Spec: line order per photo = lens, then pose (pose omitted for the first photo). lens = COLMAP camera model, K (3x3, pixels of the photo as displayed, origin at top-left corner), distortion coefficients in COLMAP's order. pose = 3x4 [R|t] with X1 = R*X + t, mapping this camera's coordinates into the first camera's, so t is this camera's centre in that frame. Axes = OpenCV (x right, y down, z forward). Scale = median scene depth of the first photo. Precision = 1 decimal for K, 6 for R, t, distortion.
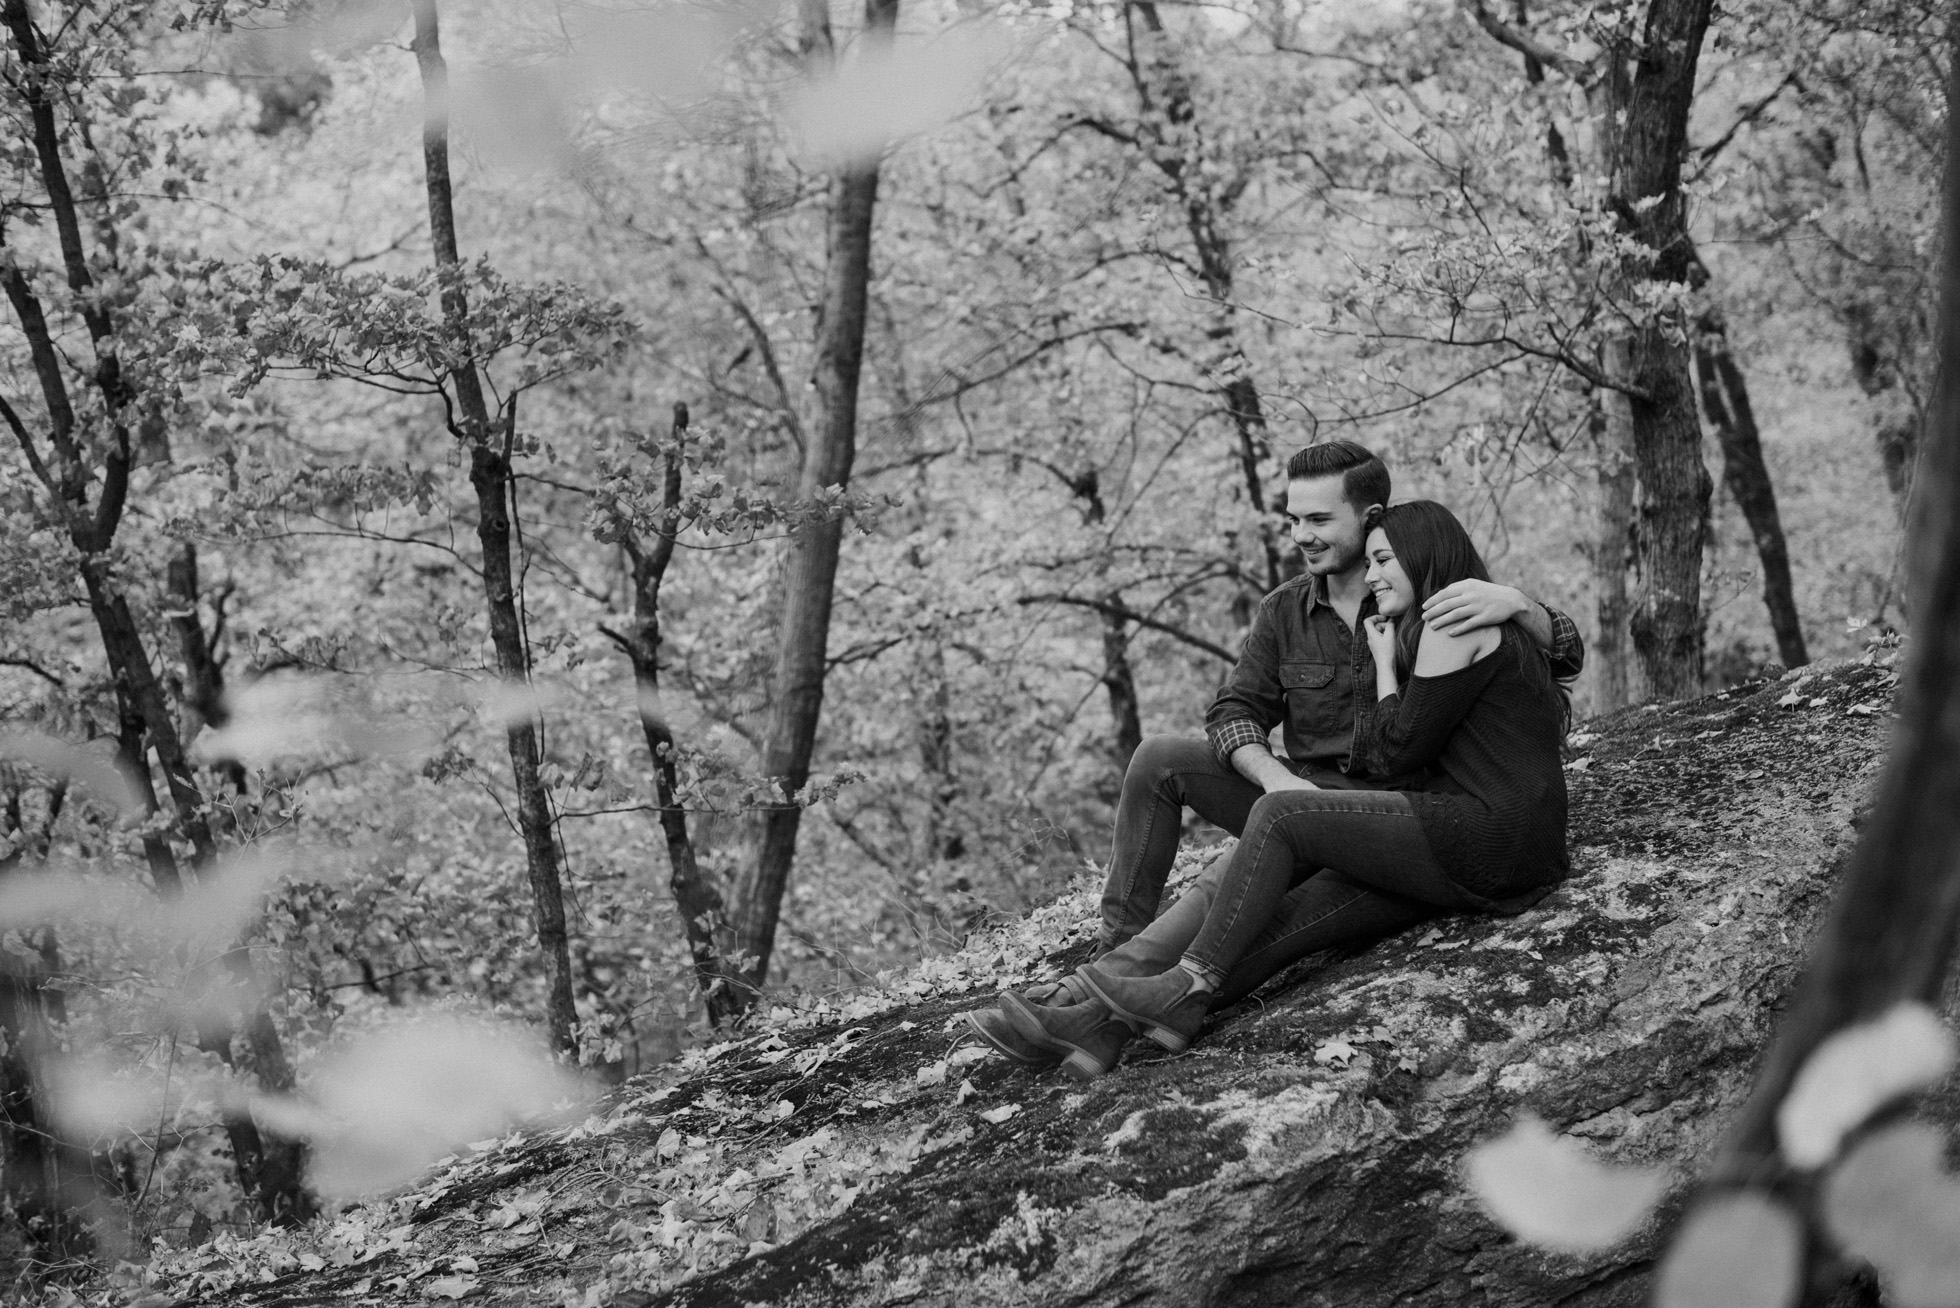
lens RADIAL K [[3028.7, 0, 980.0], [0, 3028.7, 654.0], [0, 0, 1]] dist [-0.146874, 0.126540]
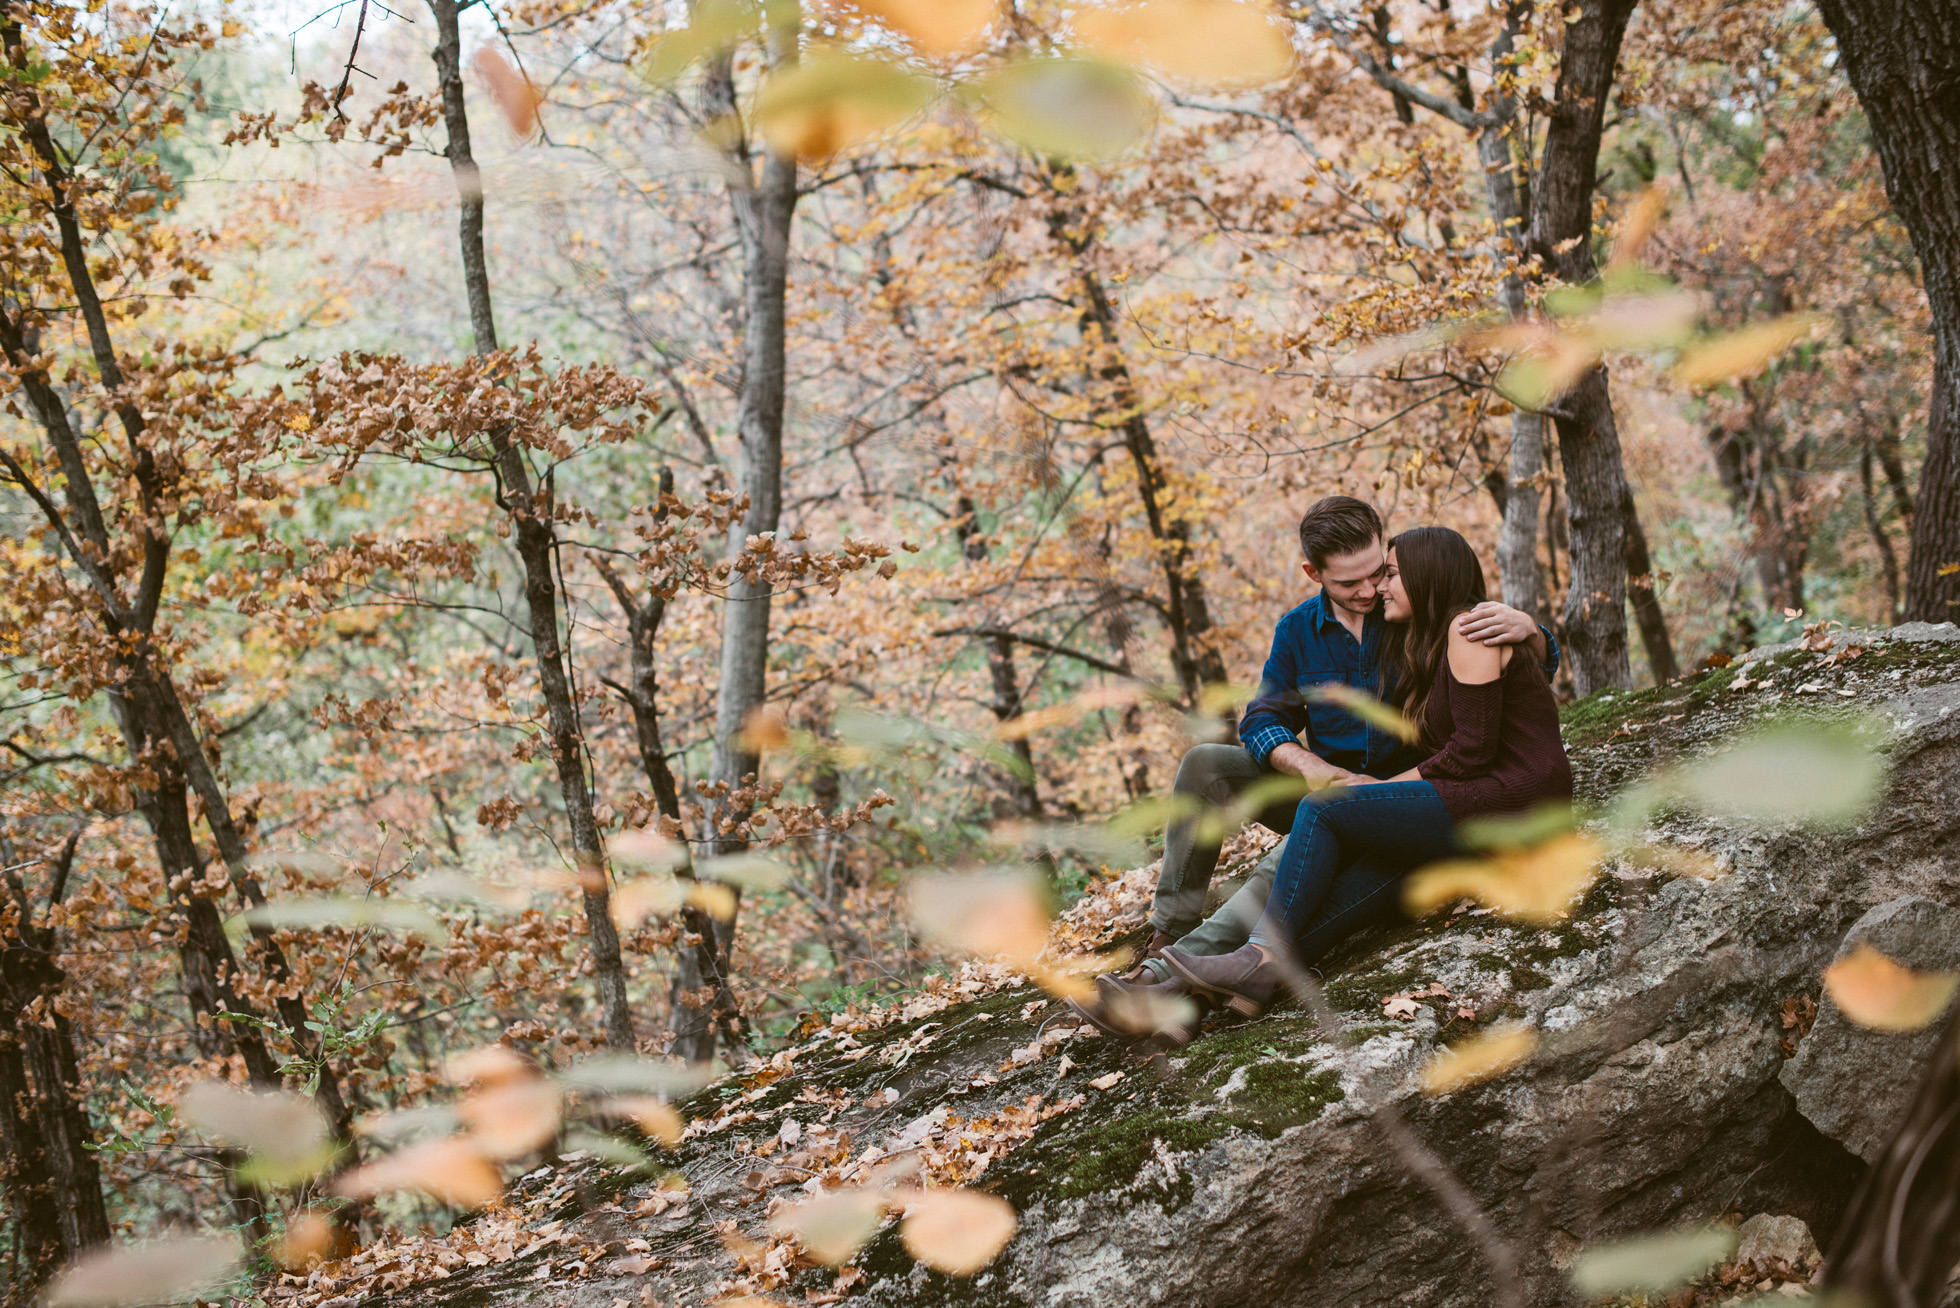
lens RADIAL K [[3028.7, 0, 980.0], [0, 3028.7, 654.0], [0, 0, 1]] dist [-0.146874, 0.126540]
pose [[0.996841, -0.052668, 0.059448, -0.099602], [0.053324, 0.998532, -0.009508, -0.000571], [-0.058860, 0.012648, 0.998186, -0.138263]]
